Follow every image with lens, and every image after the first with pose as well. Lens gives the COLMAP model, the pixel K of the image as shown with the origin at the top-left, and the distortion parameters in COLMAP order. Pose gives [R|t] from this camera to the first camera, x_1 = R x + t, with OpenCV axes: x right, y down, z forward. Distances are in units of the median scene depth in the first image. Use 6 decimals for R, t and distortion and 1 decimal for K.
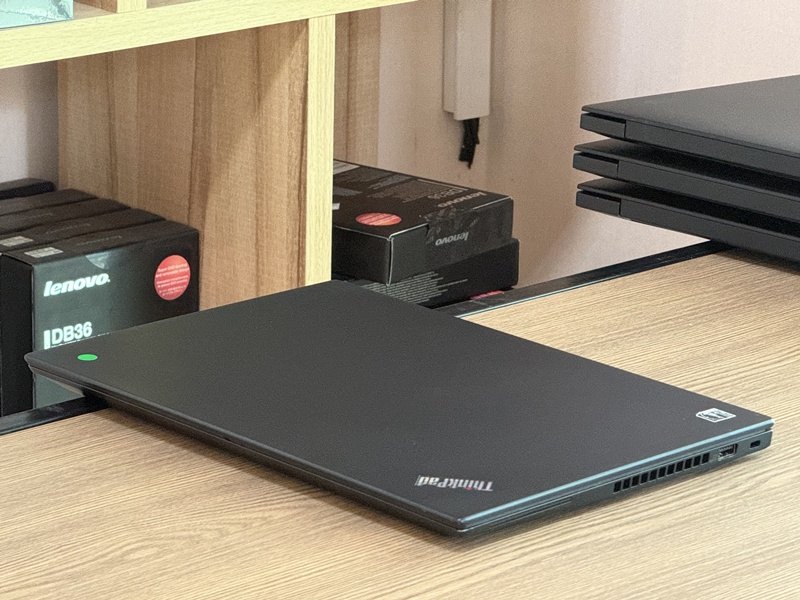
lens RADIAL K [[3281.9, 0, 399.9], [0, 3281.9, 299.8], [0, 0, 1]] dist [0.326671, 0.000000]
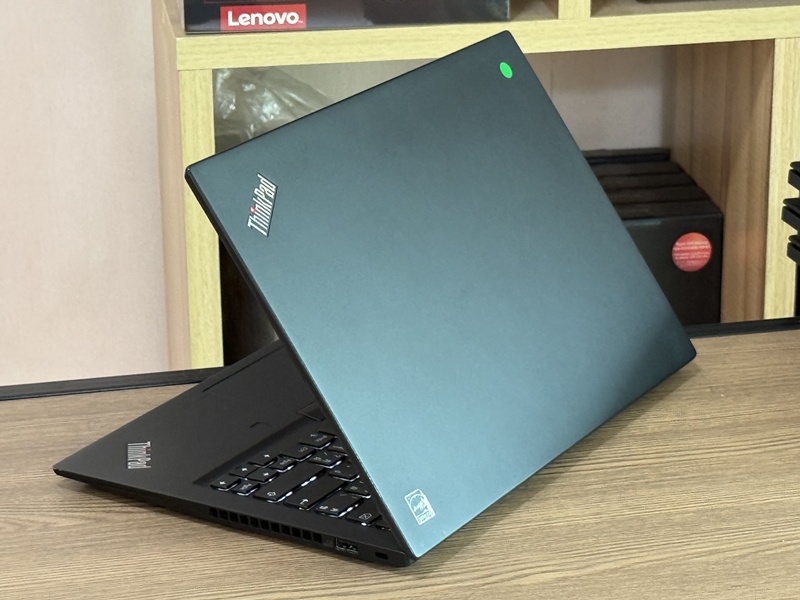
lens RADIAL K [[2308.6, 0, 398.2], [0, 2308.6, 301.0], [0, 0, 1]] dist [0.049777, 0.000000]
pose [[0.831231, 0.159815, -0.532461, 0.289085], [-0.127067, 0.987052, 0.097892, -0.058149], [0.541211, -0.013713, 0.840775, 0.280904]]
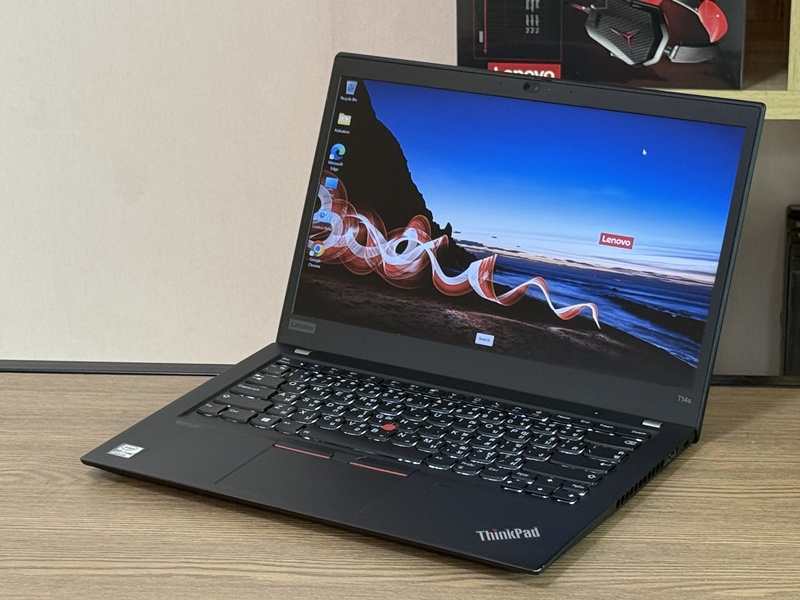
lens RADIAL K [[1937.3, 0, 399.6], [0, 1937.3, 299.0], [0, 0, 1]] dist [0.041785, 0.000000]
pose [[0.614107, 0.231629, -0.754467, 0.381981], [-0.184455, 0.971610, 0.148155, -0.086565], [0.767365, 0.048182, 0.639397, 0.384223]]
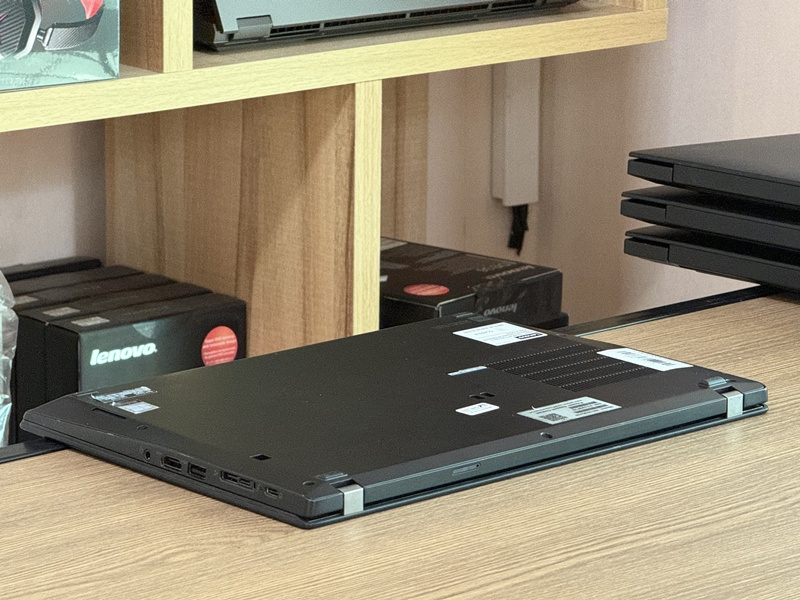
lens RADIAL K [[3281.9, 0, 393.1], [0, 3281.9, 342.9], [0, 0, 1]] dist [0.326671, 0.000000]
pose [[0.999812, -0.003665, -0.019063, 0.002400], [0.002920, 0.999237, -0.038942, 0.031664], [0.019191, 0.038879, 0.999060, 0.007511]]
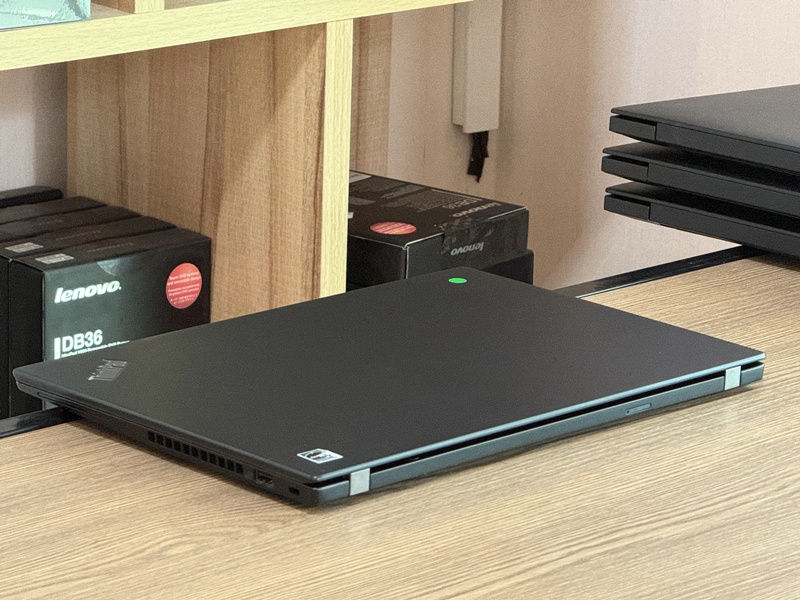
lens RADIAL K [[3281.9, 0, 400.9], [0, 3281.9, 302.2], [0, 0, 1]] dist [0.326671, 0.000000]
pose [[0.999932, 0.007050, 0.009248, -0.013862], [-0.006952, 0.999921, -0.010505, 0.008398], [-0.009322, 0.010440, 0.999902, 0.015076]]
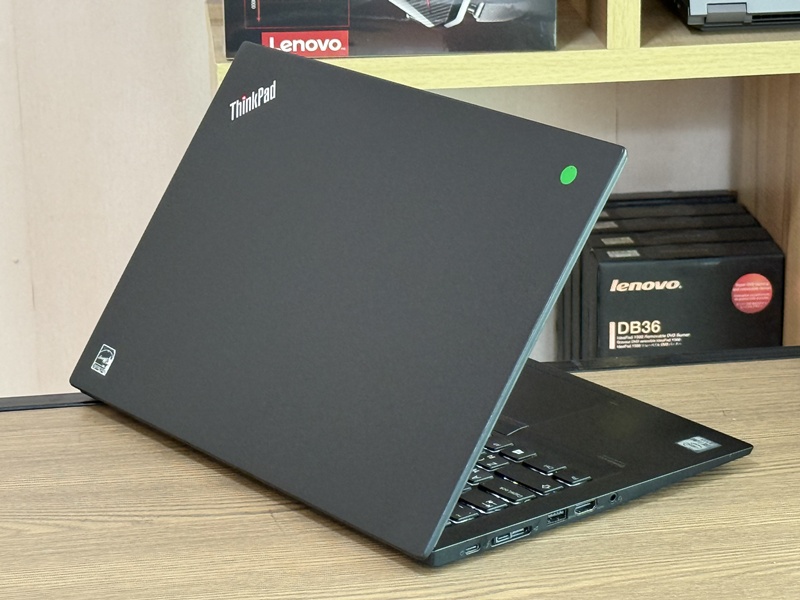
lens RADIAL K [[2308.6, 0, 403.4], [0, 2308.6, 297.4], [0, 0, 1]] dist [0.049777, 0.000000]
pose [[0.795812, 0.152744, -0.585962, 0.309803], [-0.137238, 0.987979, 0.071151, -0.047019], [0.589787, 0.023794, 0.807209, 0.310702]]
